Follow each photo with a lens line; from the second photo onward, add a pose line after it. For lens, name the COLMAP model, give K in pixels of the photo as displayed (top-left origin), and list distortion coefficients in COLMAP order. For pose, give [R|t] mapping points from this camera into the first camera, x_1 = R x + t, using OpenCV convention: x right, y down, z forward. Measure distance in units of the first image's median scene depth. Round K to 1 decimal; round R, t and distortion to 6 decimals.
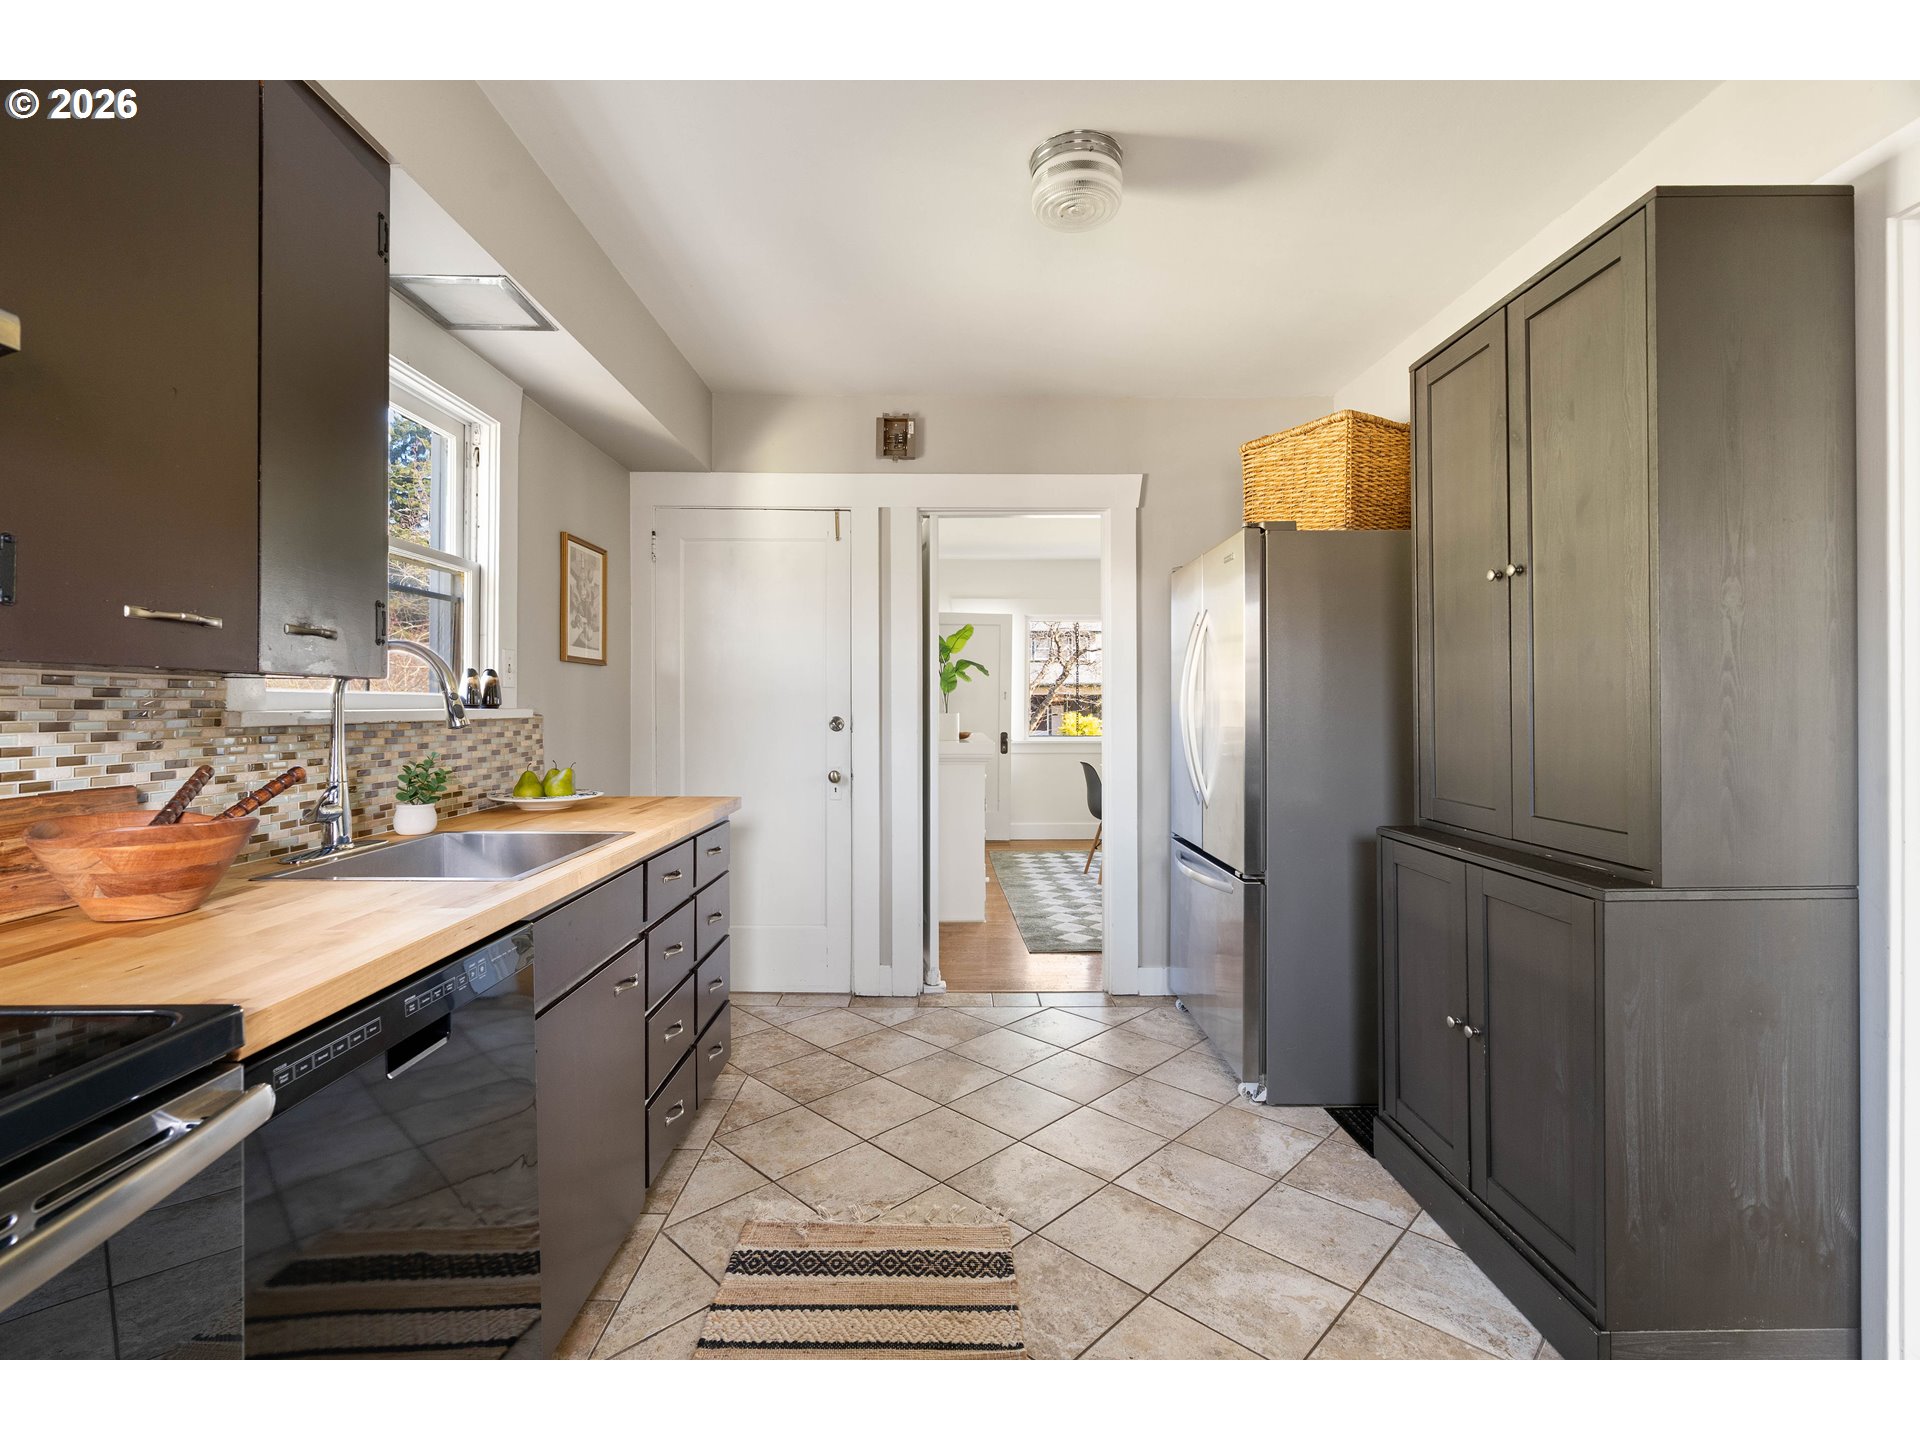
lens RADIAL K [[869.3, 0, 952.8], [0, 869.3, 710.2], [0, 0, 1]] dist [-0.003761, -0.000326]
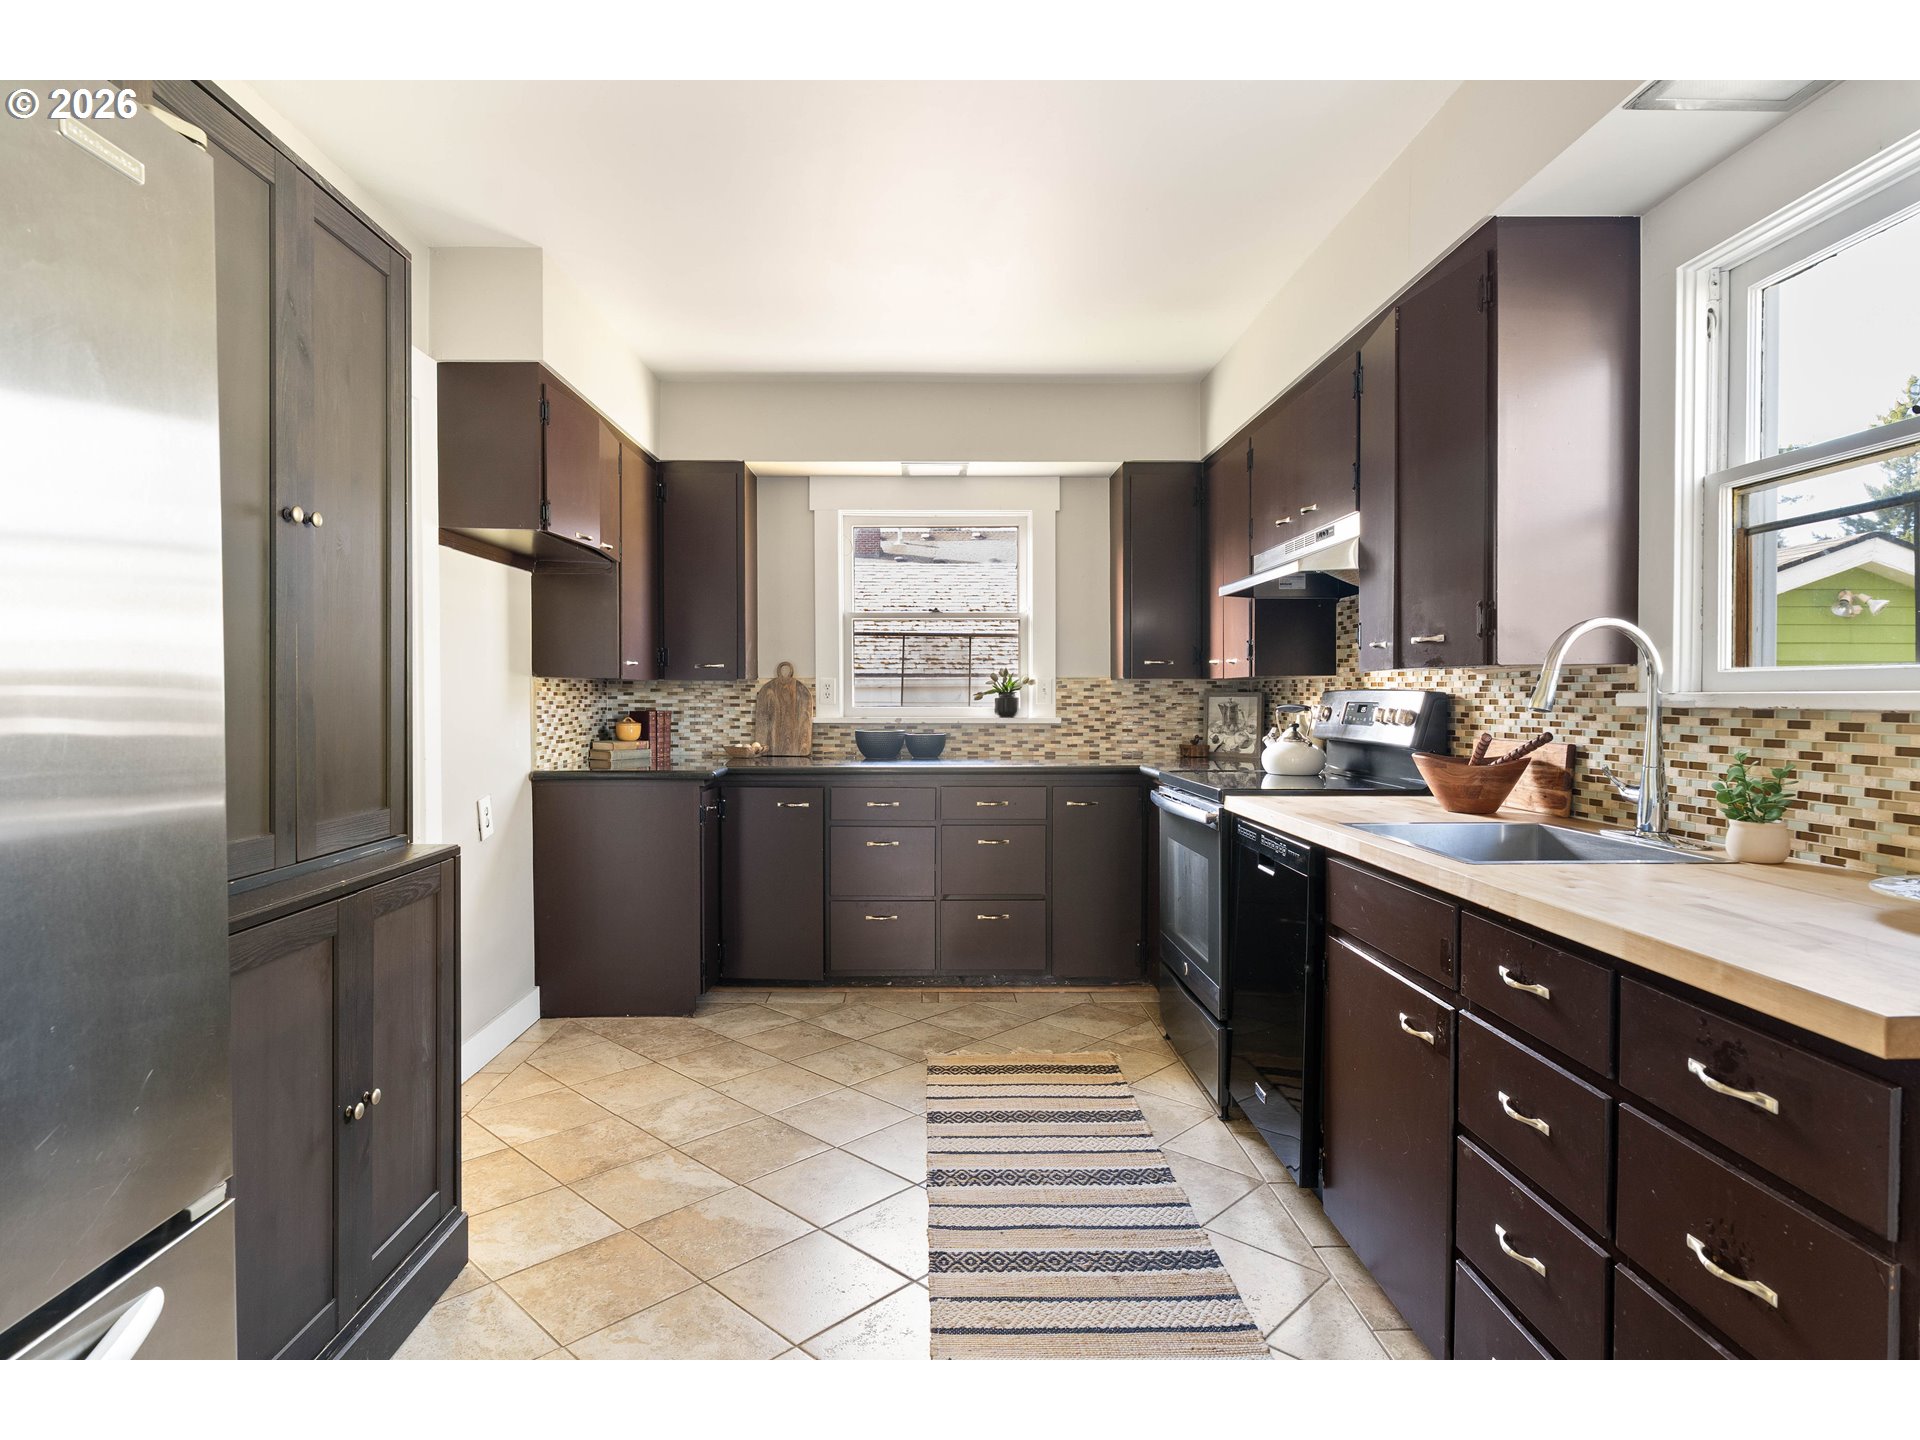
lens RADIAL K [[1073.8, 0, 947.4], [0, 1073.8, 703.8], [0, 0, 1]] dist [-0.000674, 0.000464]
pose [[-0.999763, 0.003288, -0.021504, 0.076529], [0.002989, 0.999899, 0.013925, -0.004906], [0.021548, 0.013857, -0.999672, 1.733119]]
